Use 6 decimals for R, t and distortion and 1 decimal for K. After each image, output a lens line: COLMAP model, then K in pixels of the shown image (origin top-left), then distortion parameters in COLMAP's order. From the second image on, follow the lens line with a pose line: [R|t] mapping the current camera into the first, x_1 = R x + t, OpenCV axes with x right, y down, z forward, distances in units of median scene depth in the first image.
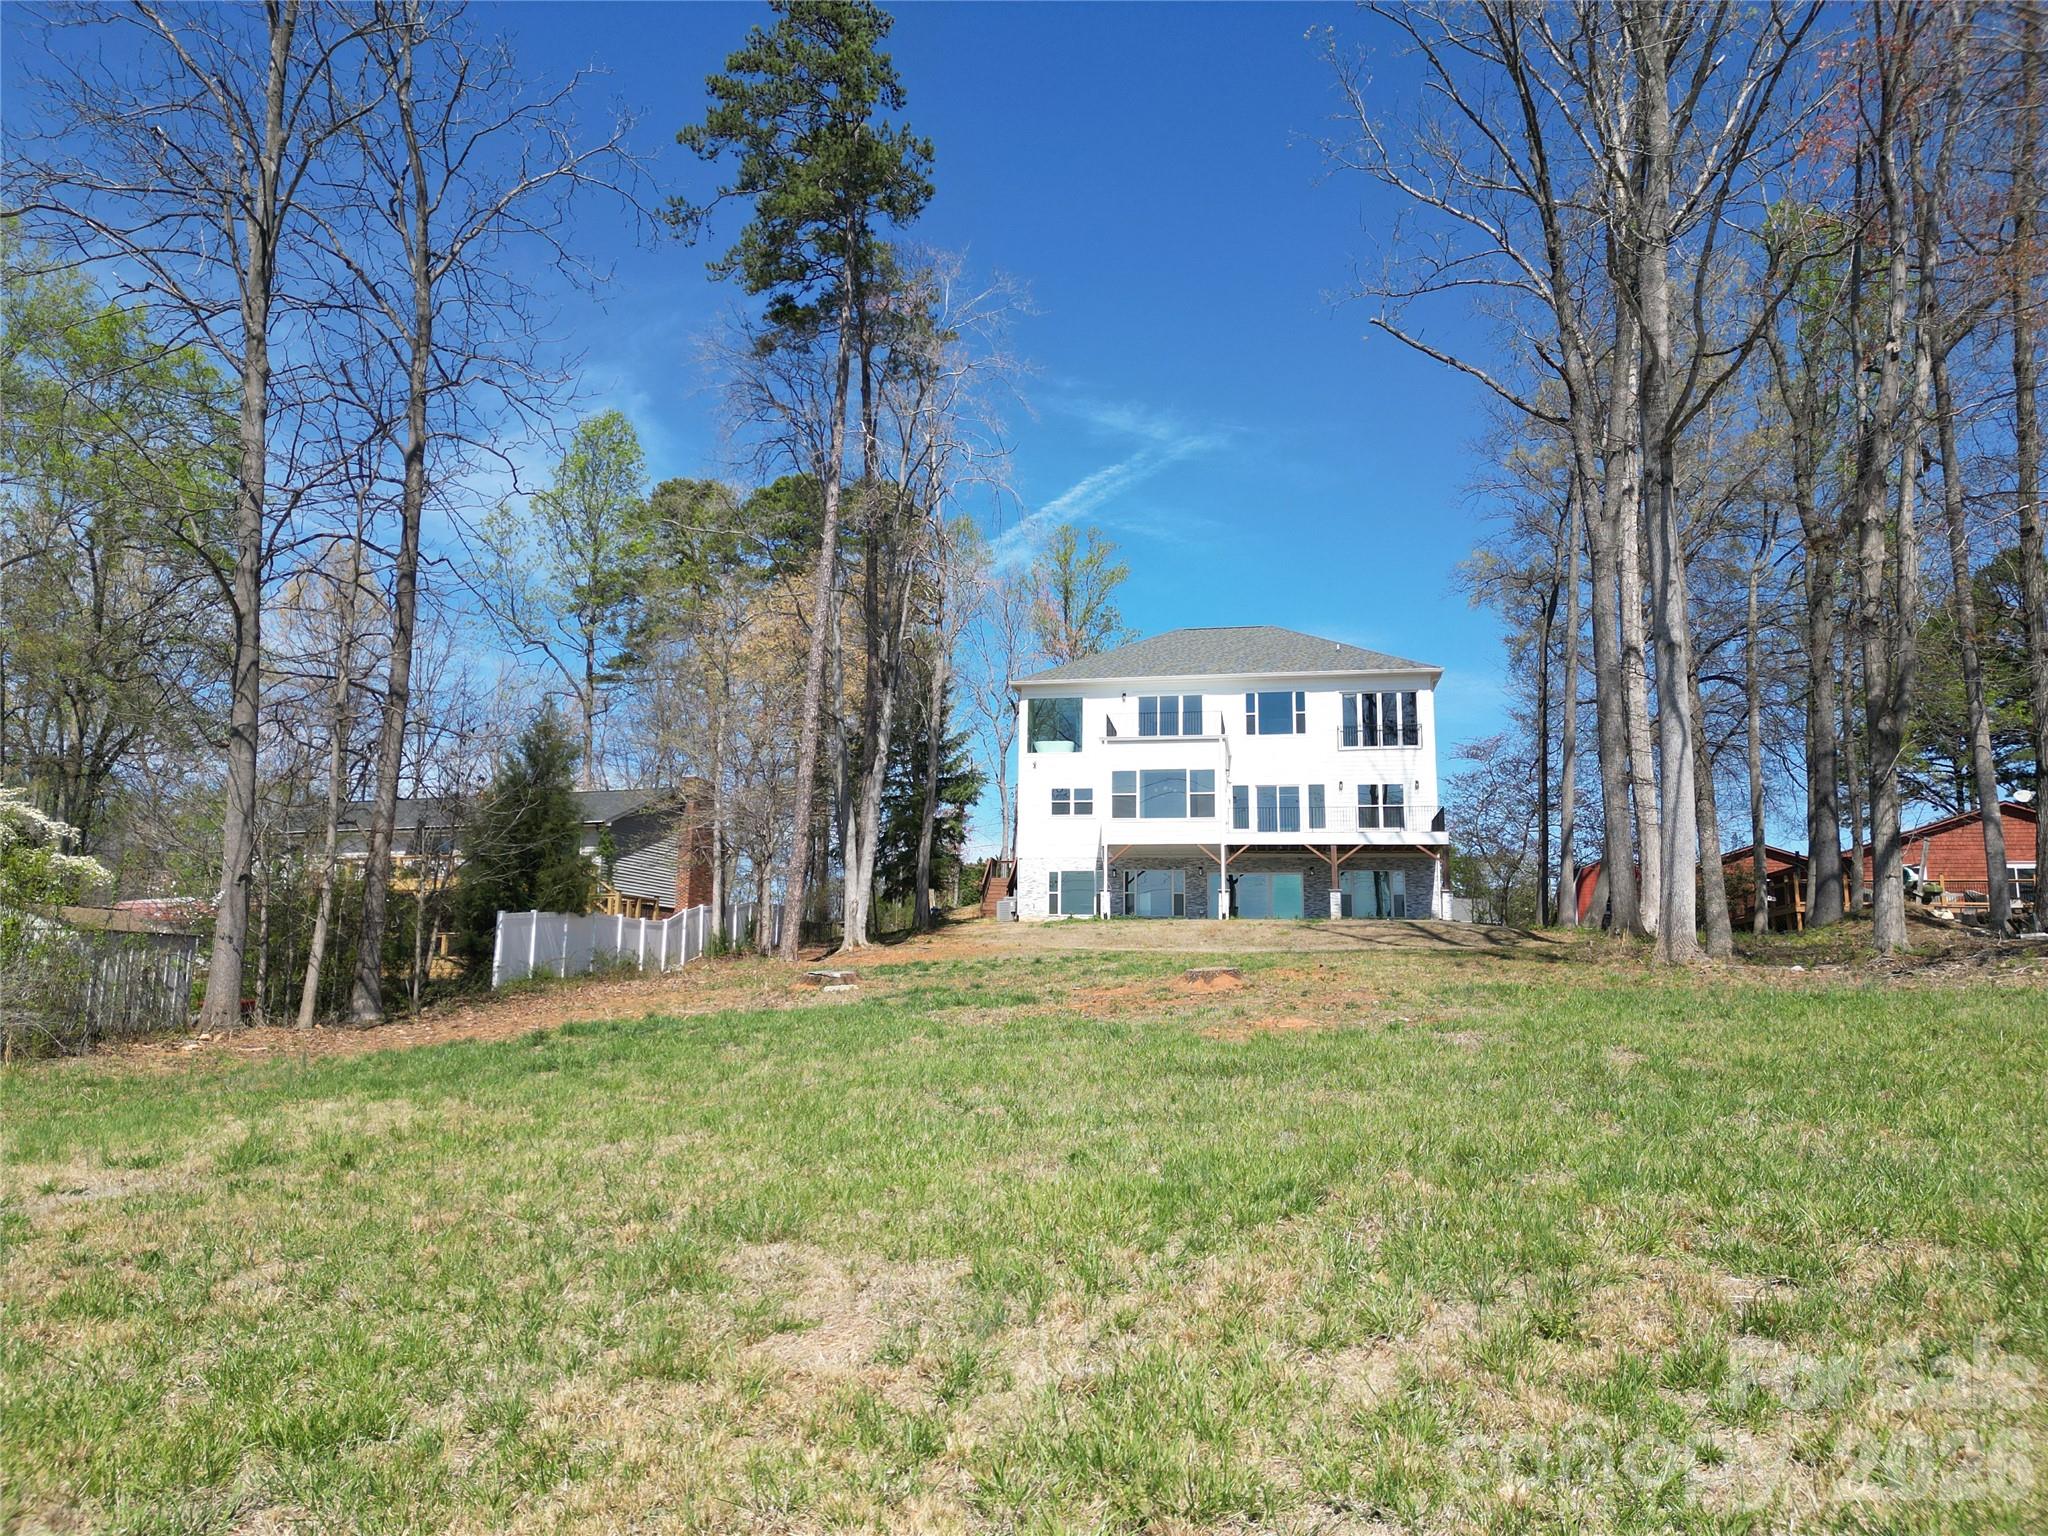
lens RADIAL K [[1441.9, 0, 1022.1], [0, 1441.9, 770.2], [0, 0, 1]] dist [0.049343, -0.009229]
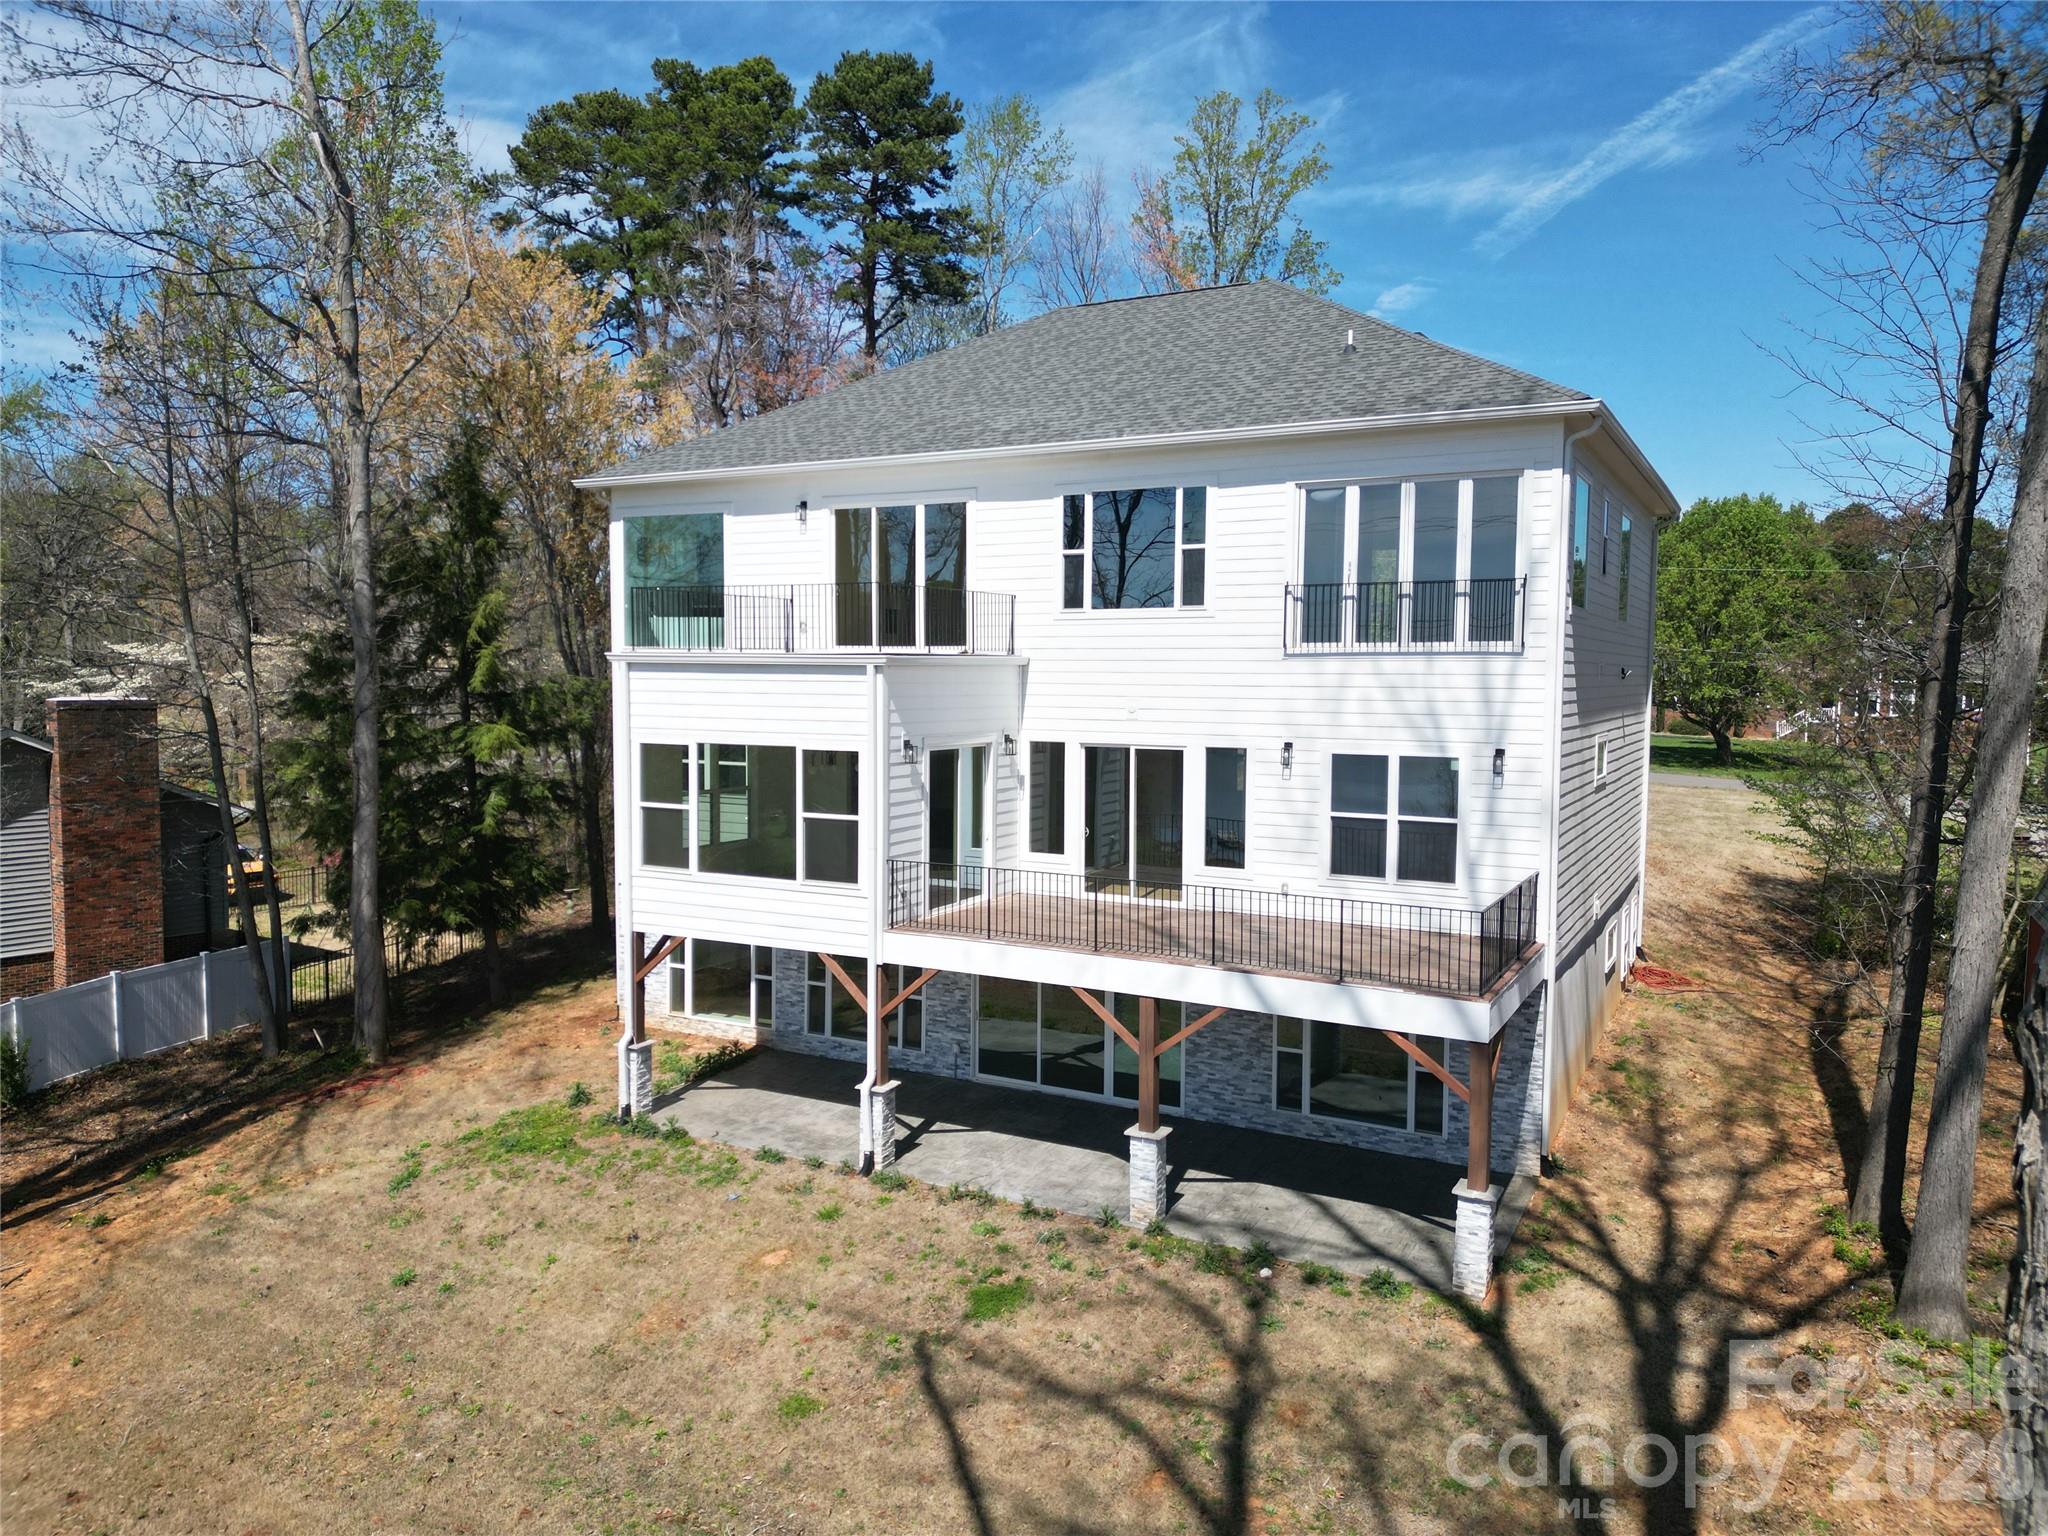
lens RADIAL K [[1441.9, 0, 1032.7], [0, 1441.9, 769.4], [0, 0, 1]] dist [0.049343, -0.009229]
pose [[0.949725, 0.013701, -0.312784, 0.271398], [0.062061, 0.970979, 0.230972, -0.072710], [0.306871, -0.238772, 0.921313, 0.642809]]
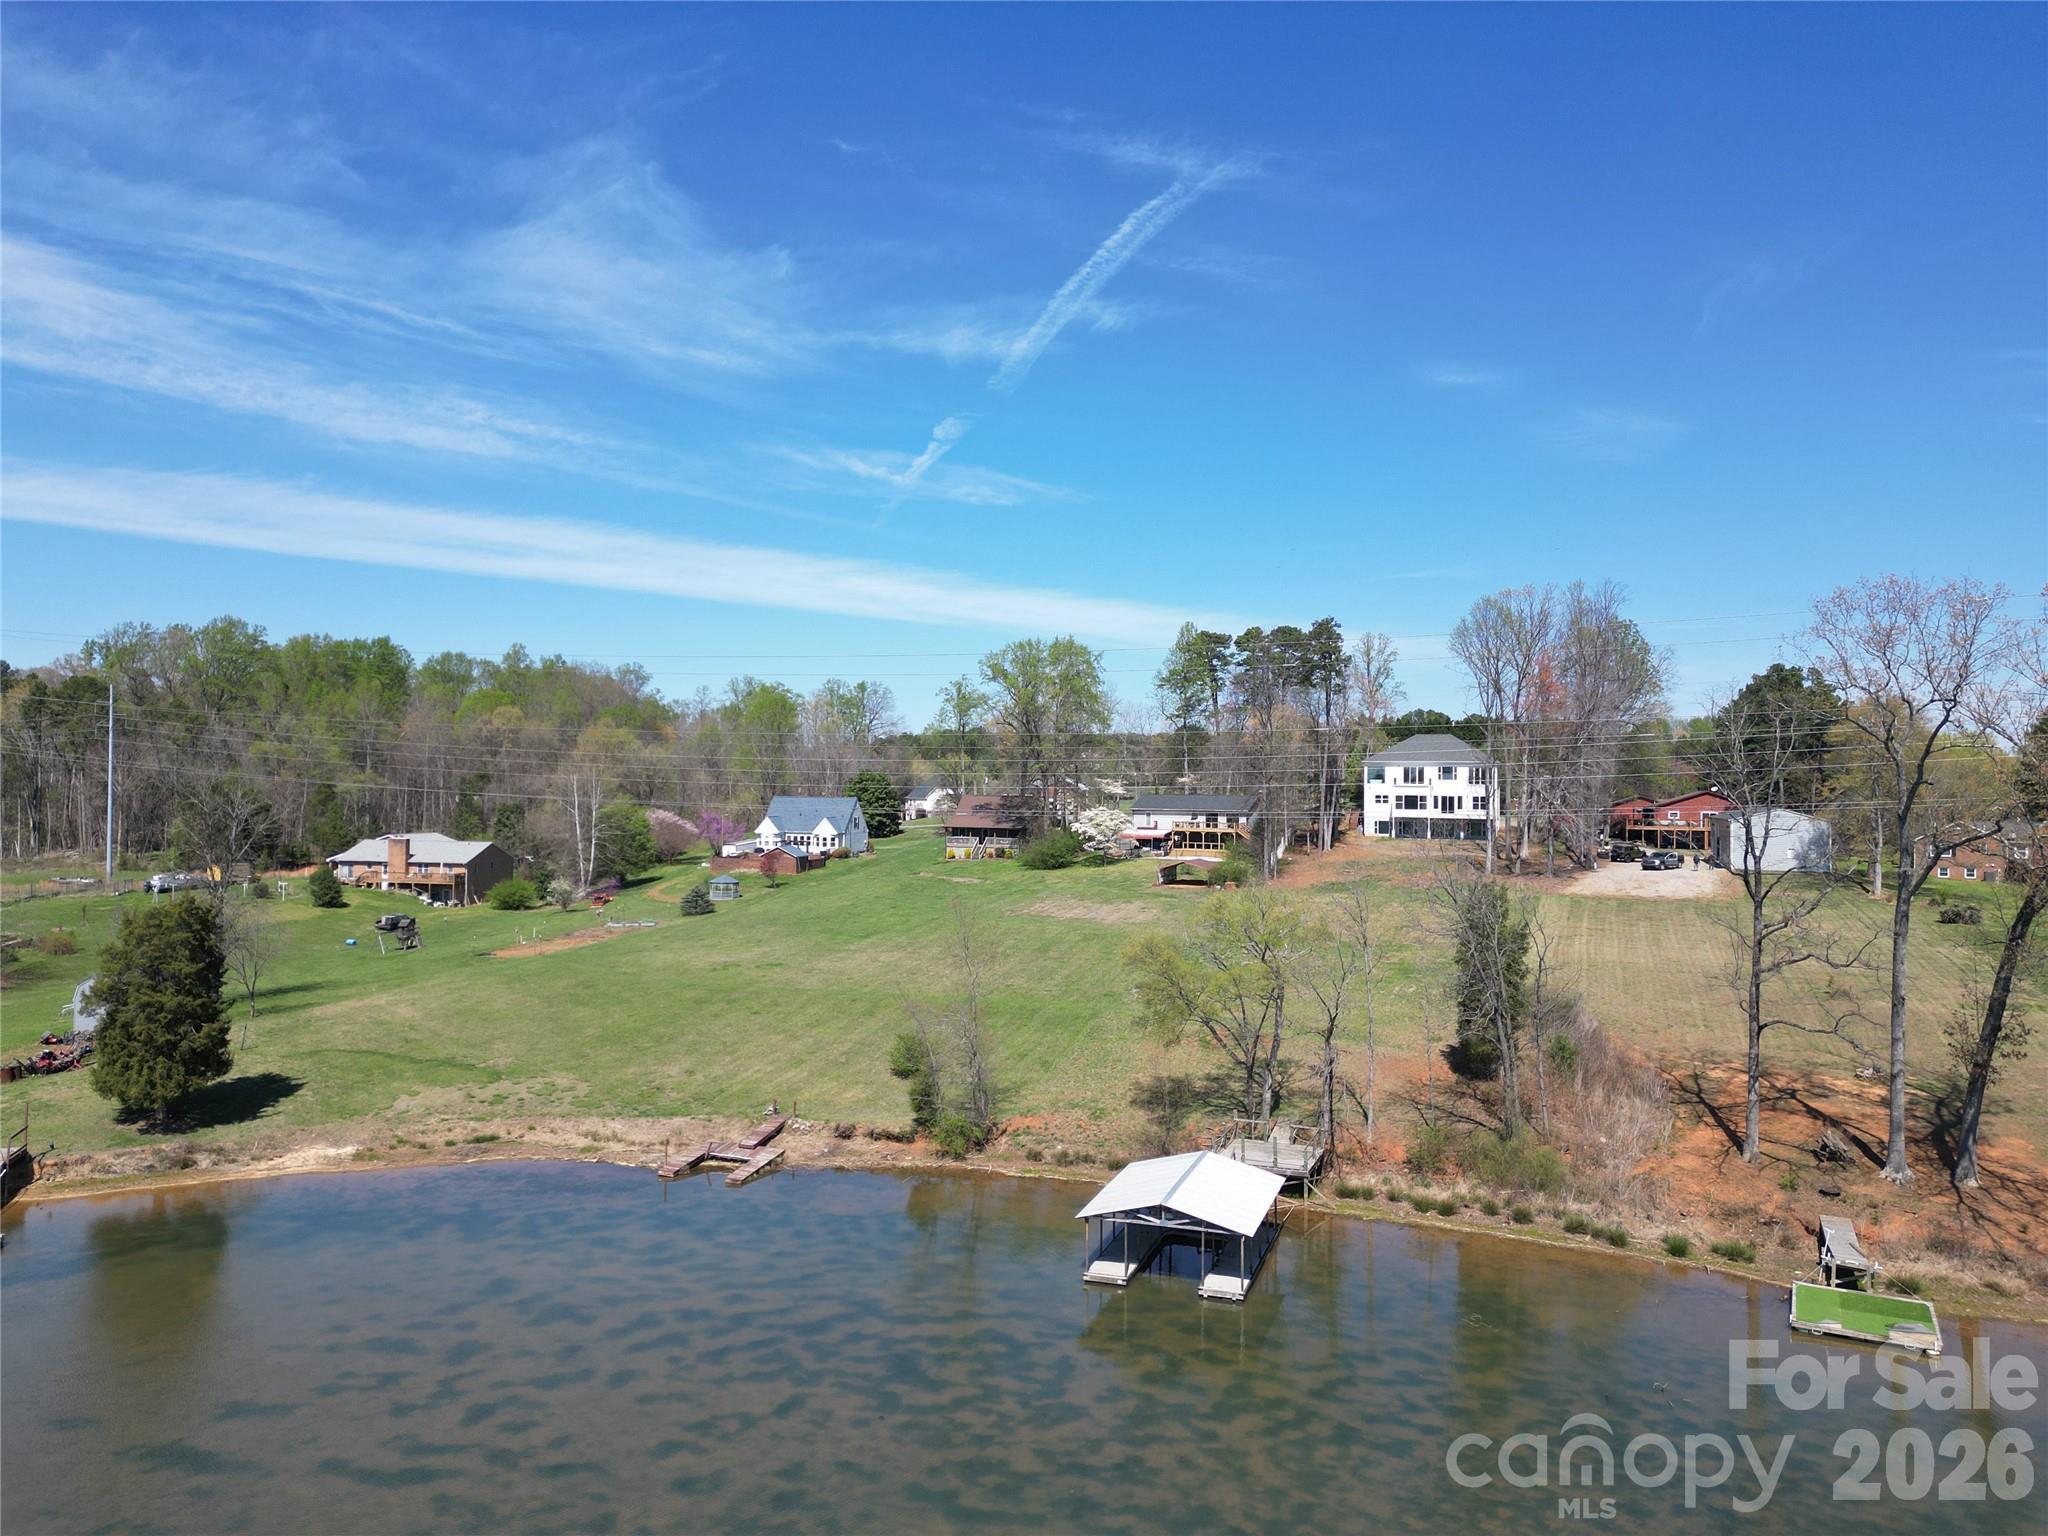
lens RADIAL K [[1441.9, 0, 1009.6], [0, 1441.9, 767.4], [0, 0, 1]] dist [0.049343, -0.009229]
pose [[0.983978, -0.010480, -0.177979, -0.215349], [0.037637, 0.987984, 0.149906, -0.584248], [0.174270, -0.154203, 0.972549, -2.361012]]
